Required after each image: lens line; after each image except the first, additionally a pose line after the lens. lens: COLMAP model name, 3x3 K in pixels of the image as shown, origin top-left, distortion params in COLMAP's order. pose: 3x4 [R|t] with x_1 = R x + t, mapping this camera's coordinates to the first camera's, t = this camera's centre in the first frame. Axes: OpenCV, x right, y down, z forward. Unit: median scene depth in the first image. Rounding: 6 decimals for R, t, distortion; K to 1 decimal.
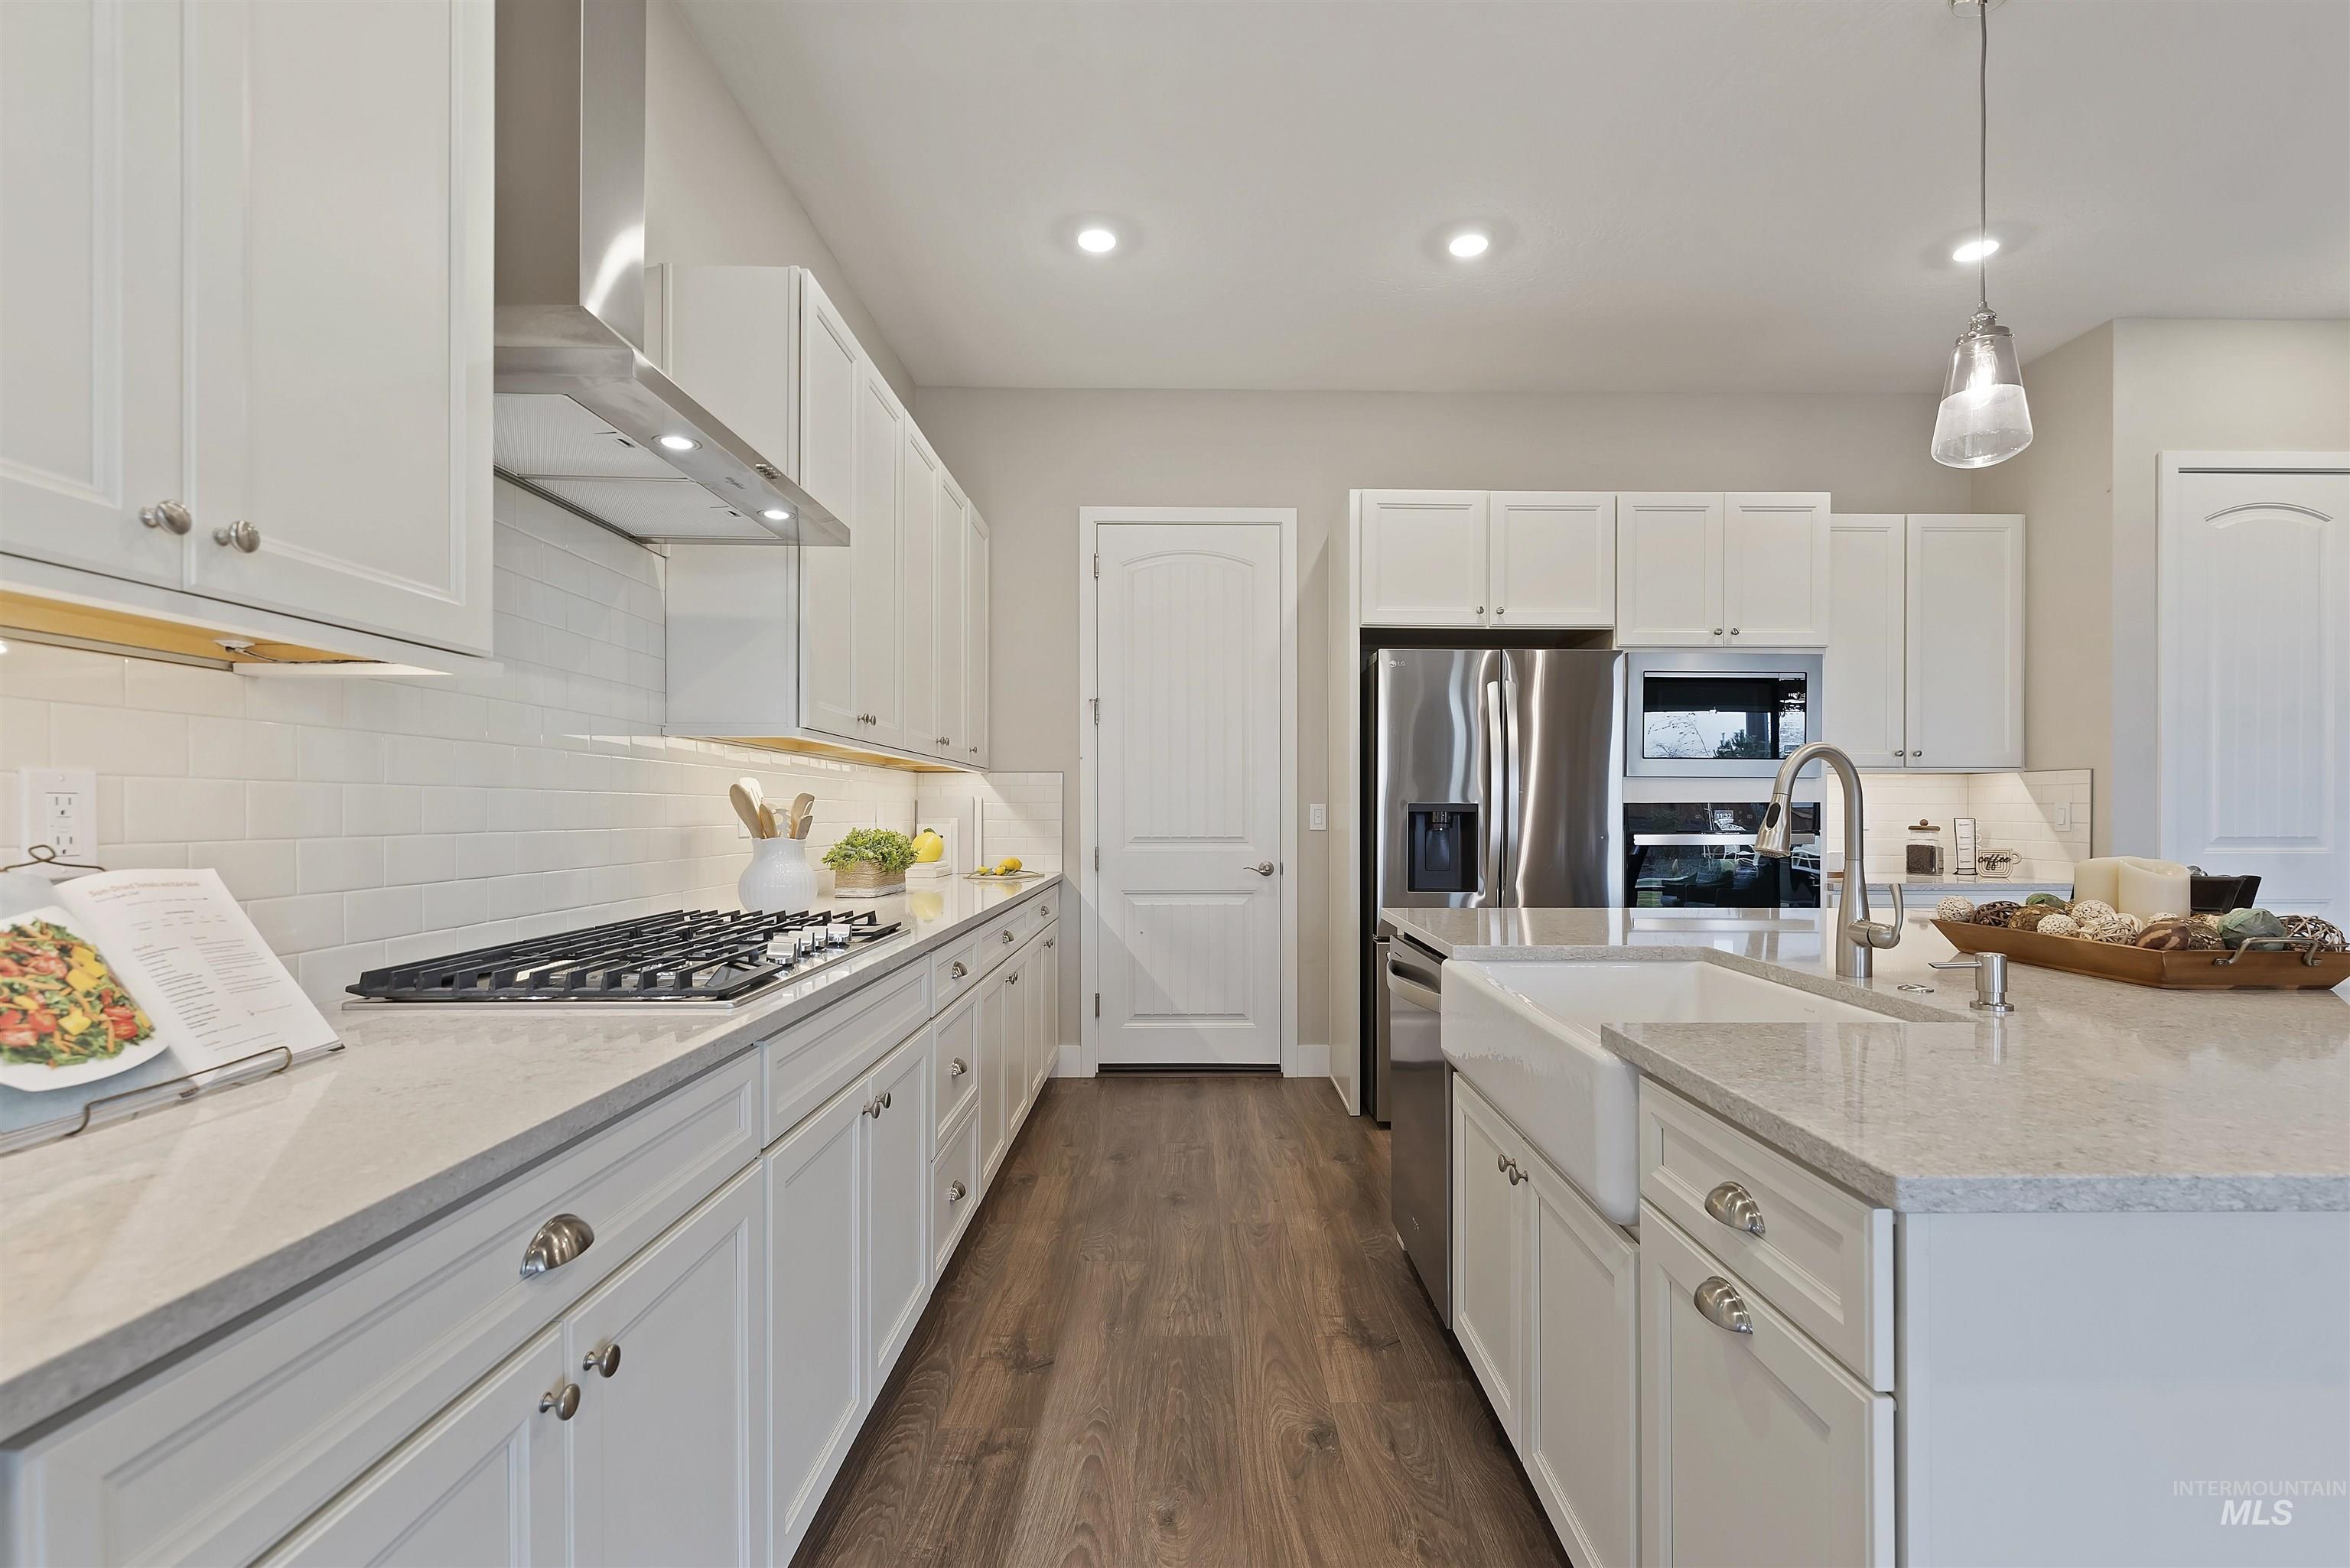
lens RADIAL K [[1061.6, 0, 1175.0], [0, 1061.6, 784.0], [0, 0, 1]] dist [-0.000147, -0.000205]
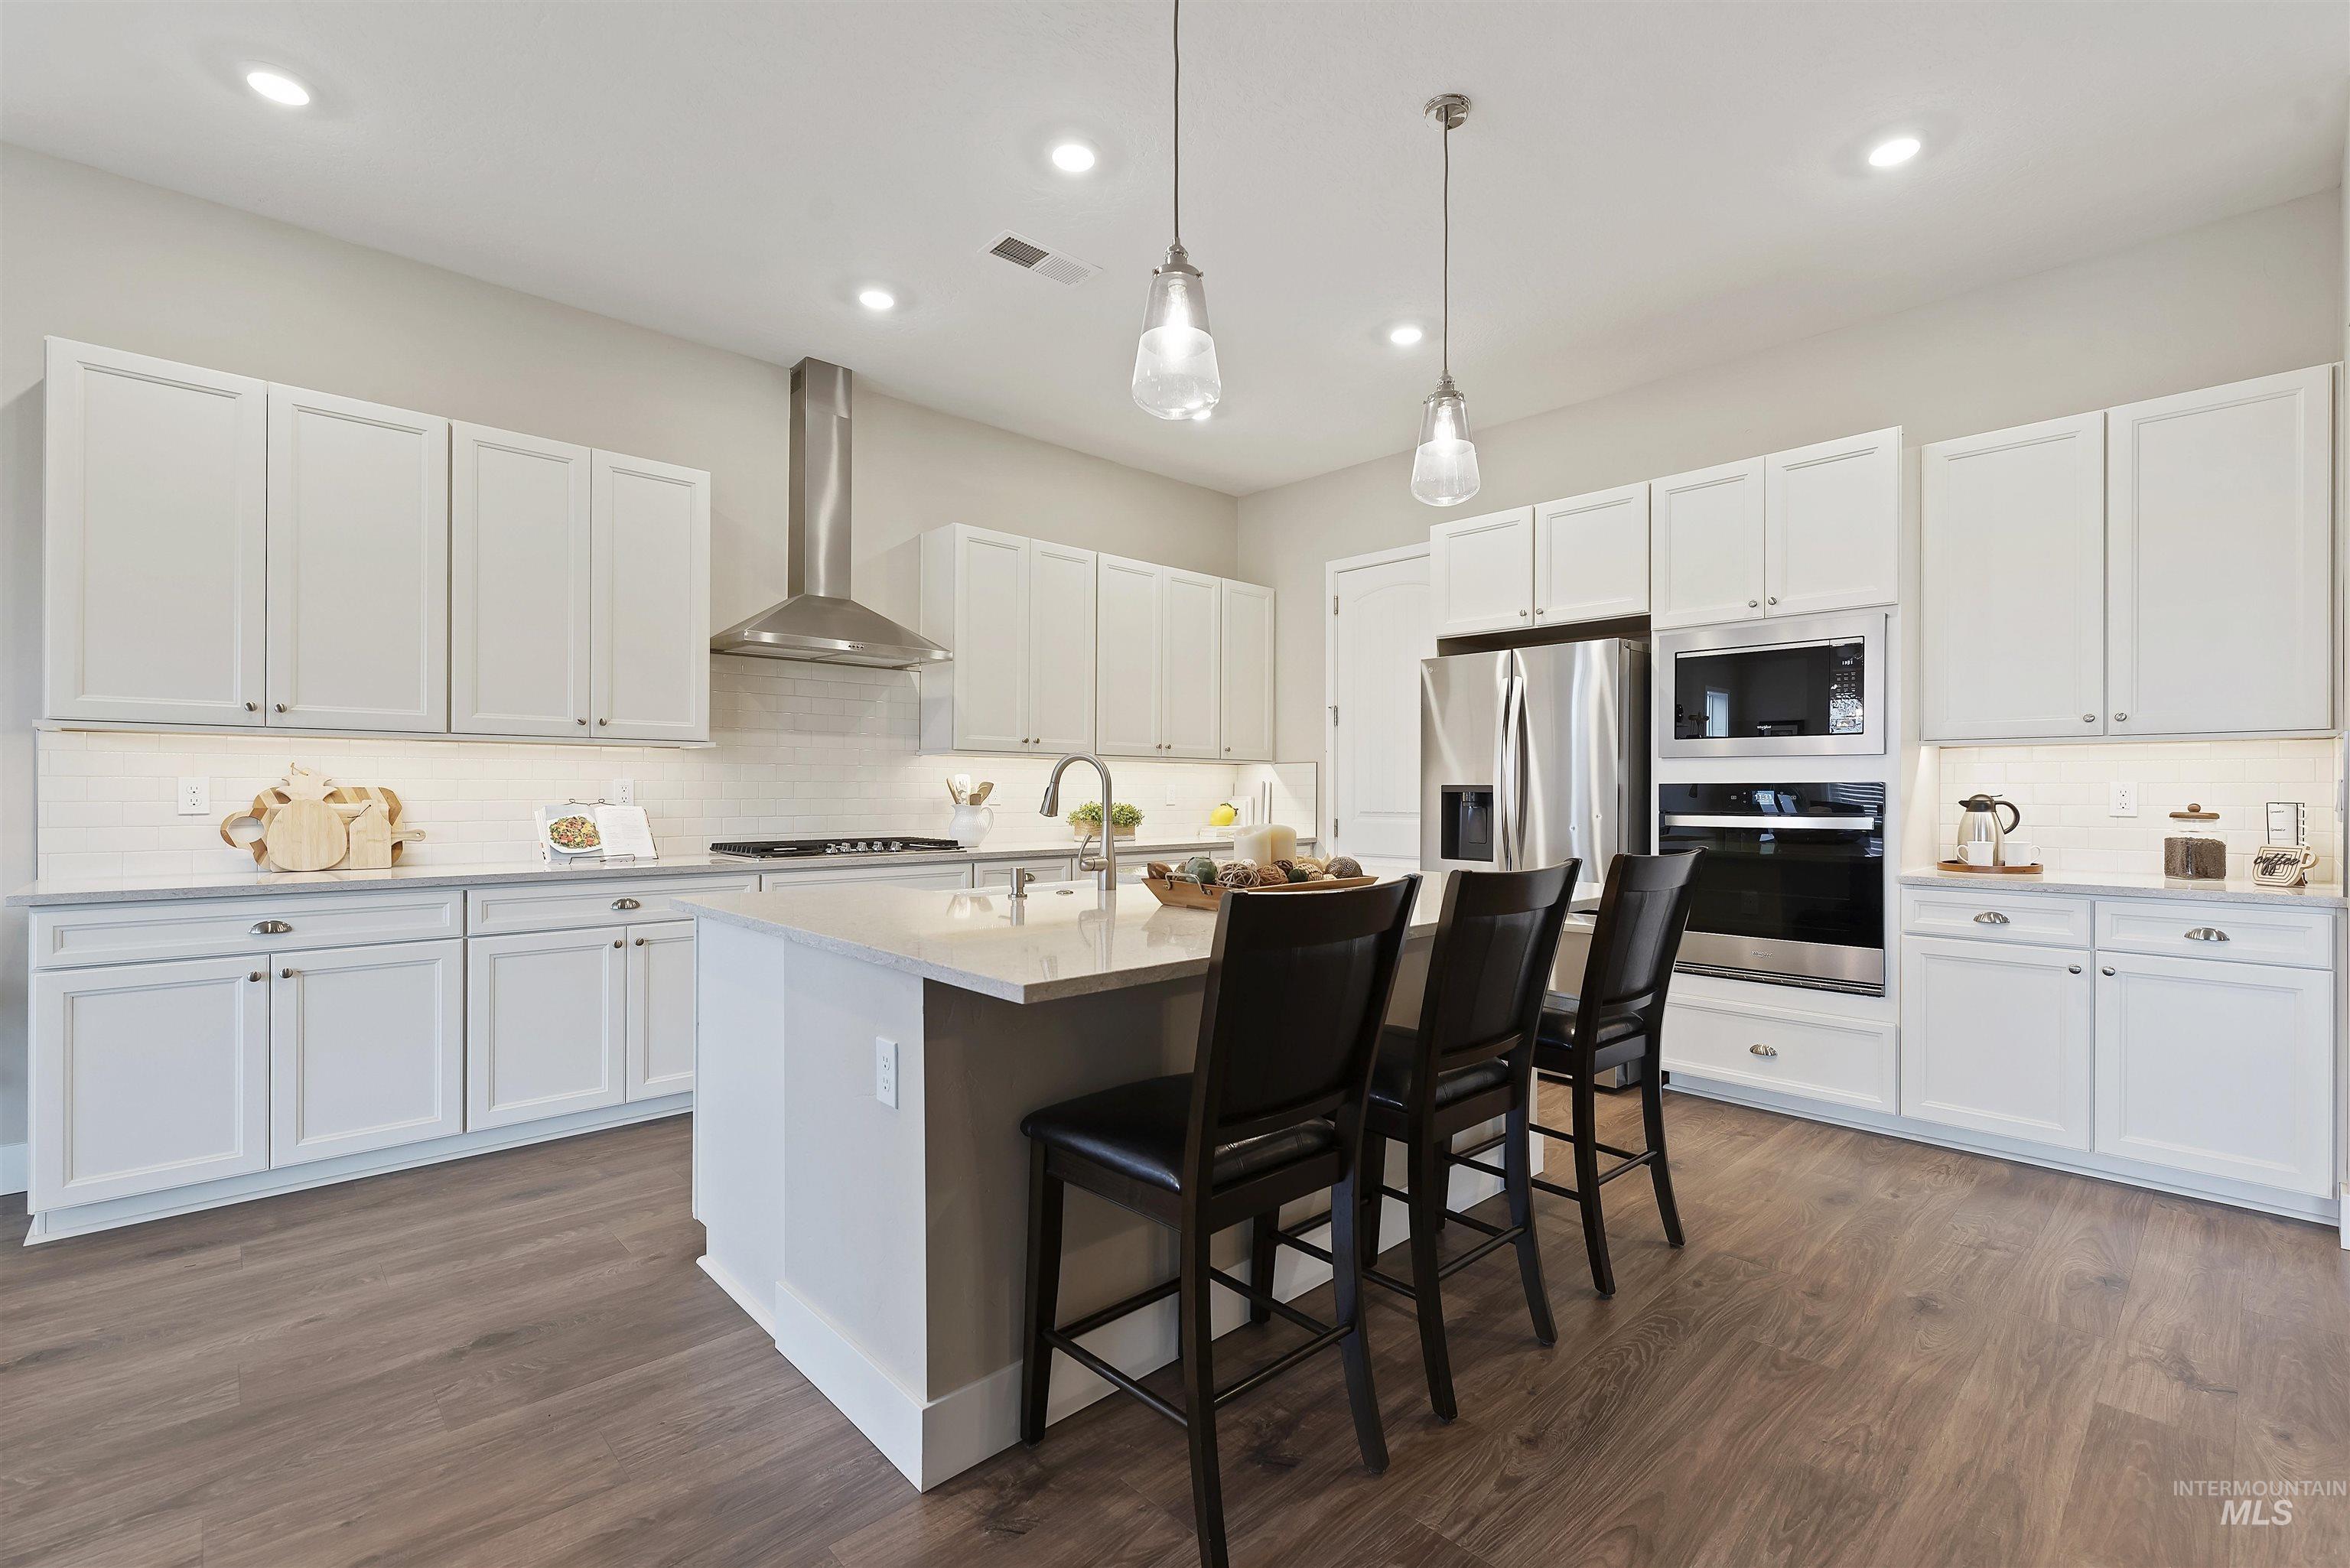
lens RADIAL K [[1011.4, 0, 1175.0], [0, 1011.4, 784.0], [0, 0, 1]] dist [-0.001194, -0.000226]
pose [[0.679840, -0.004124, -0.733349, 0.810339], [0.017043, 0.999803, 0.010178, 0.000314], [0.733162, -0.019418, 0.679777, -0.003380]]
